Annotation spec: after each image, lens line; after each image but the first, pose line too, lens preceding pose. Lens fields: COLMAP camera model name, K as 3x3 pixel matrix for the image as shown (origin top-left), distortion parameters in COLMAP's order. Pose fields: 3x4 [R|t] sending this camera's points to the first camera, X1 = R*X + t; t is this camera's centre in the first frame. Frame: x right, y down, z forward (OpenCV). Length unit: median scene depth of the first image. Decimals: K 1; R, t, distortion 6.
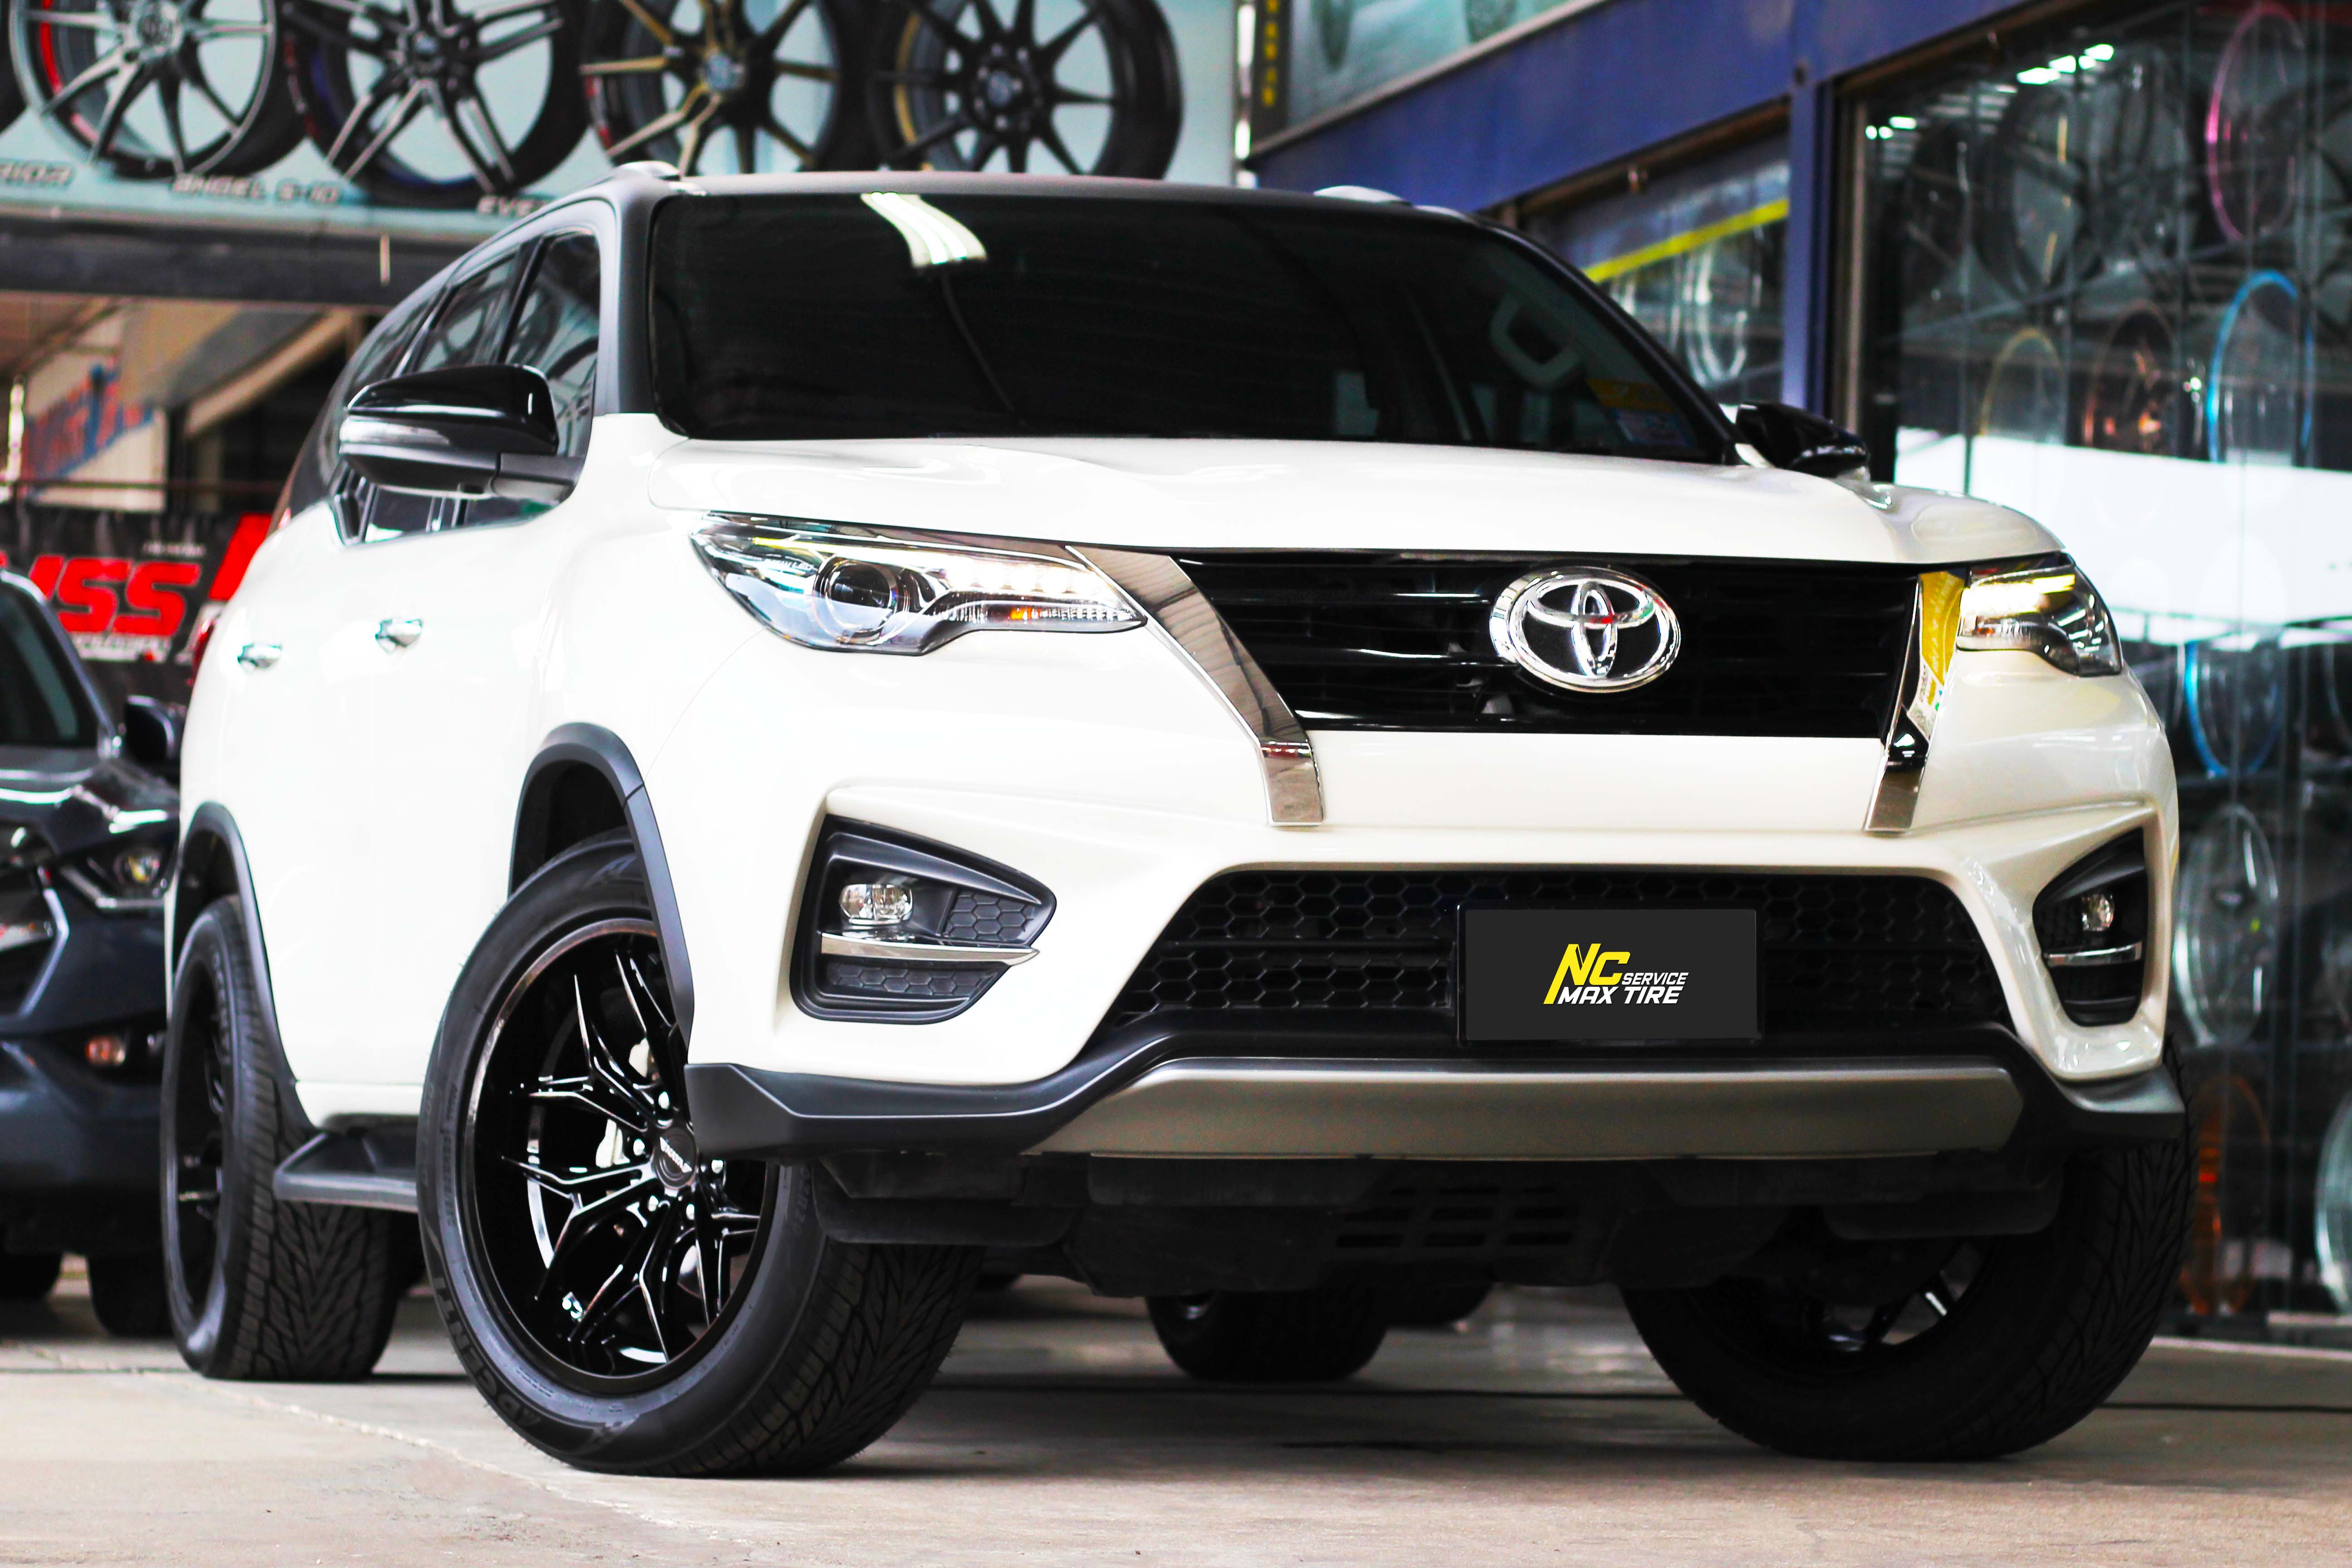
lens RADIAL K [[6908.4, 0, 1176.0], [0, 6908.4, 784.0], [0, 0, 1]] dist [-0.089968, 0.238106]
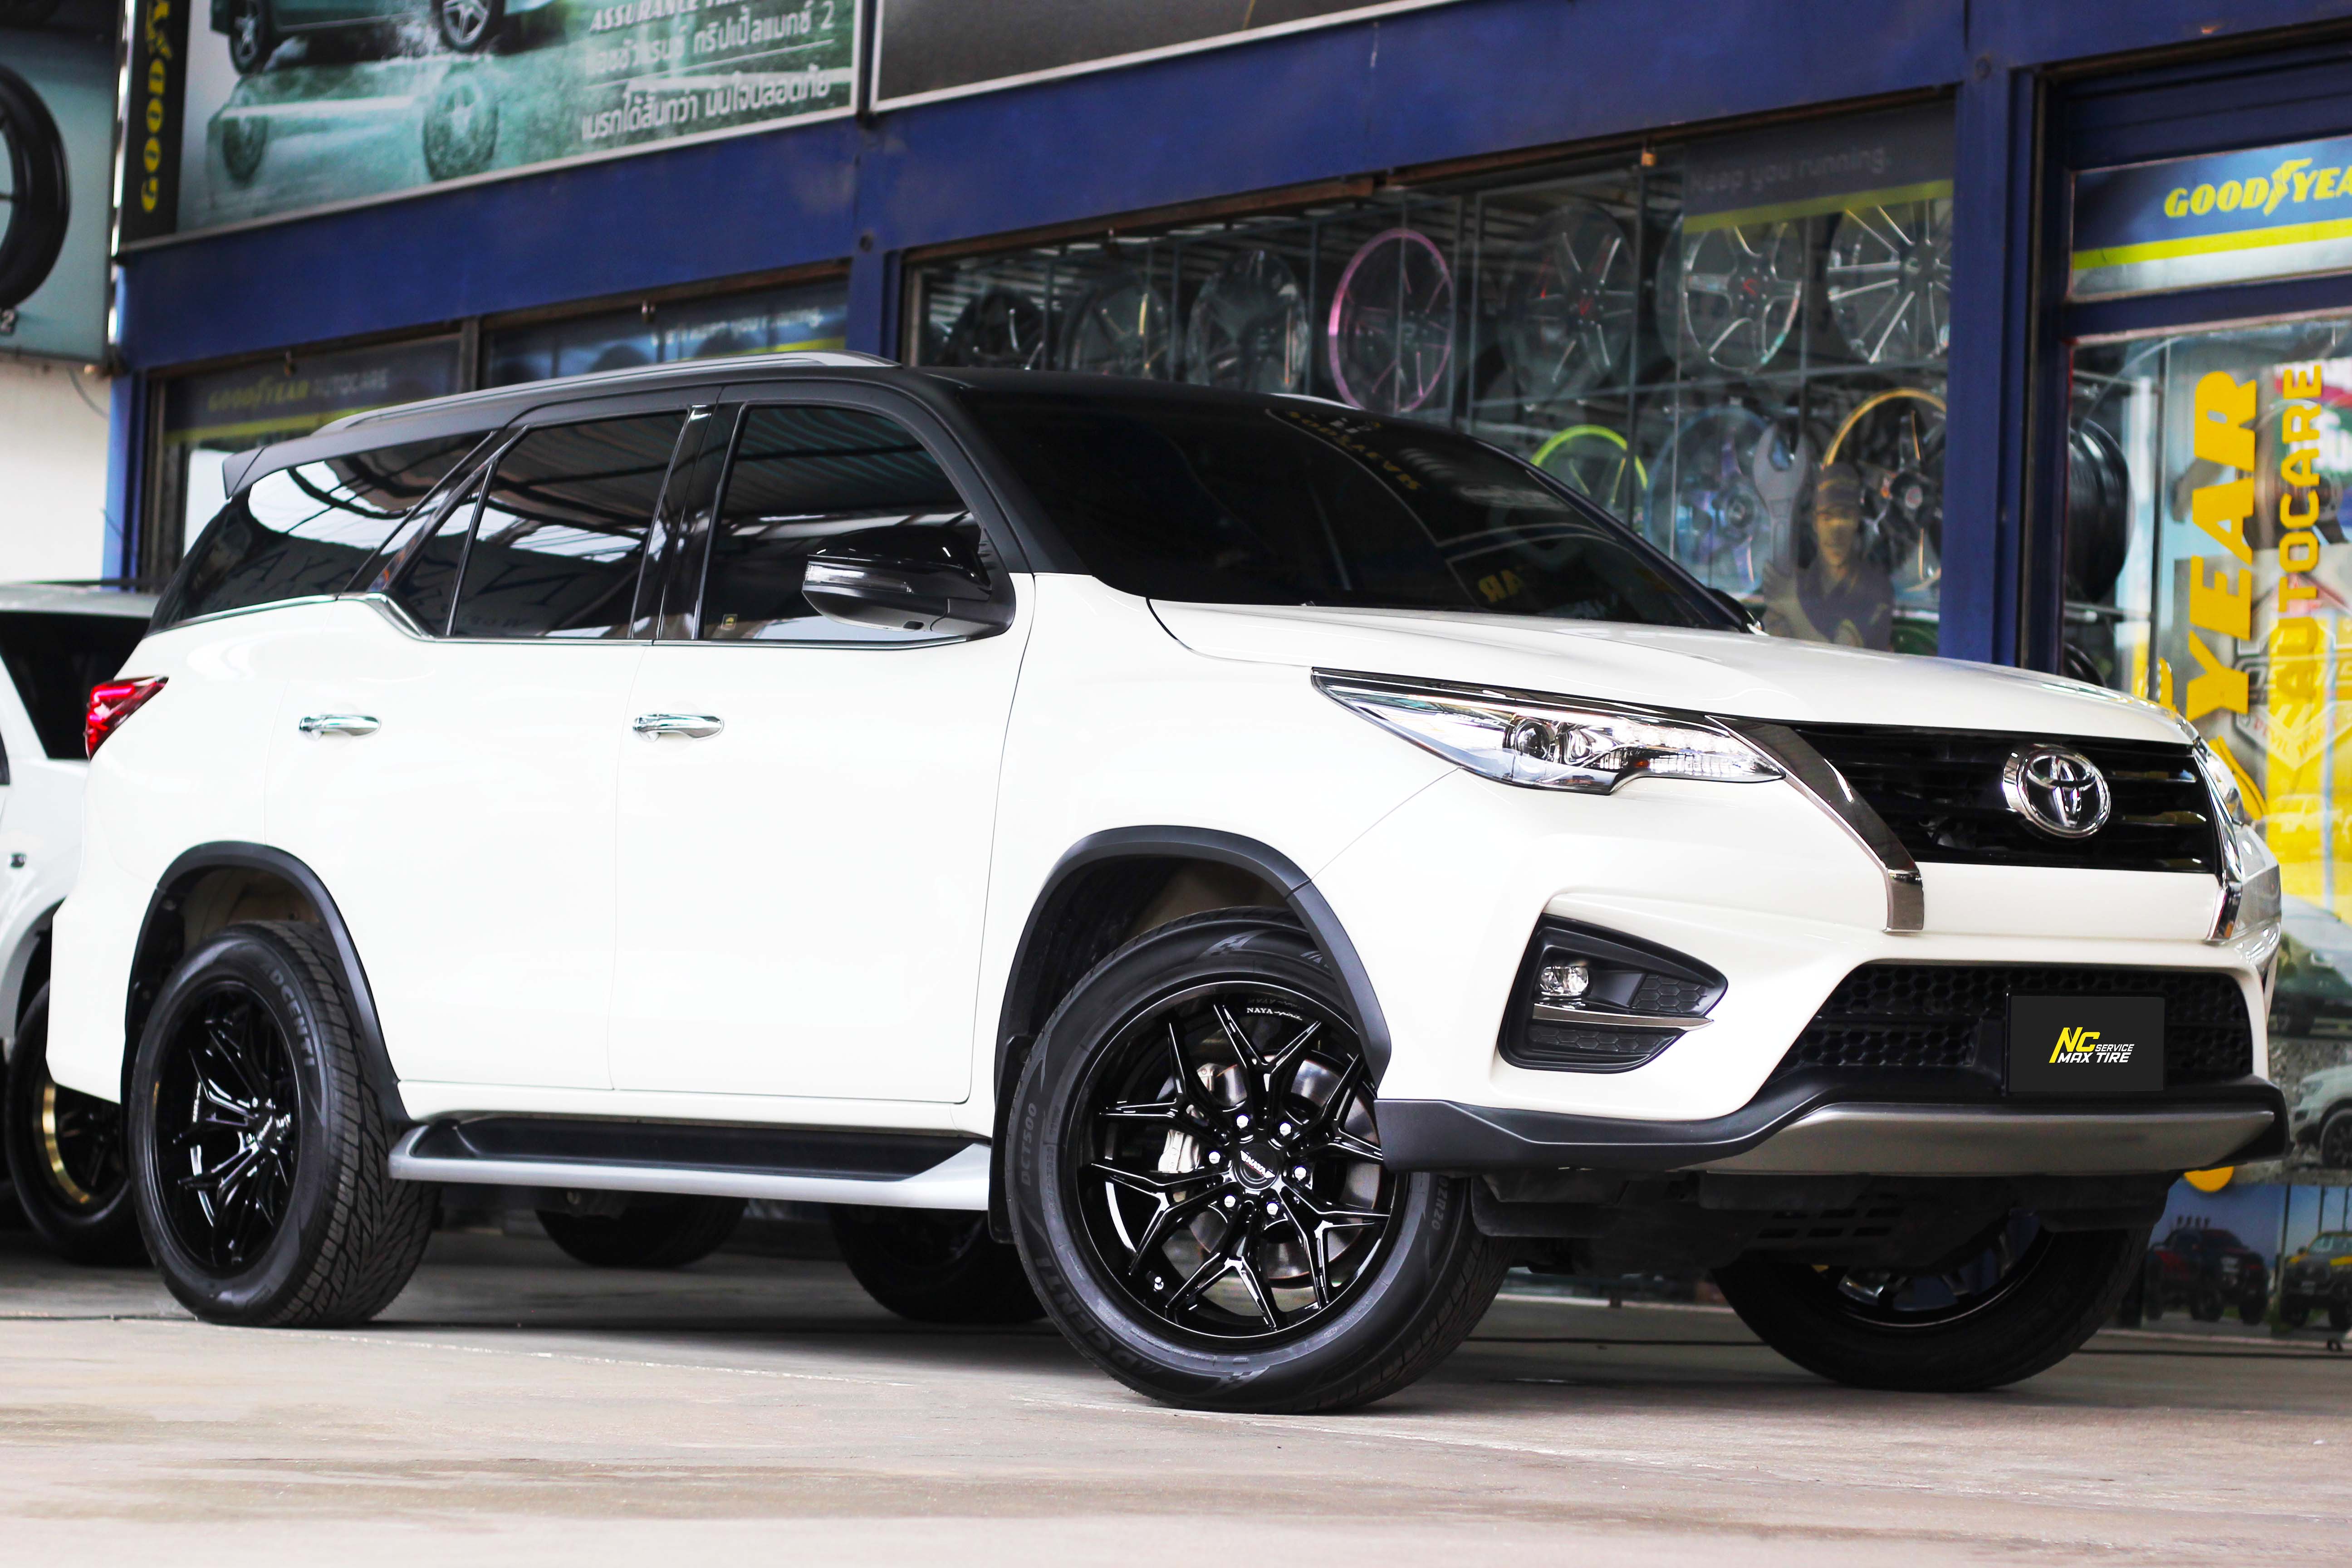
lens RADIAL K [[6136.2, 0, 1169.1], [0, 6136.2, 841.7], [0, 0, 1]] dist [-0.104421, 0.103974]
pose [[0.925236, 0.026771, 0.378447, -0.520146], [-0.032538, 0.999431, 0.008851, -0.016027], [-0.377995, -0.020504, 0.925581, -0.052512]]
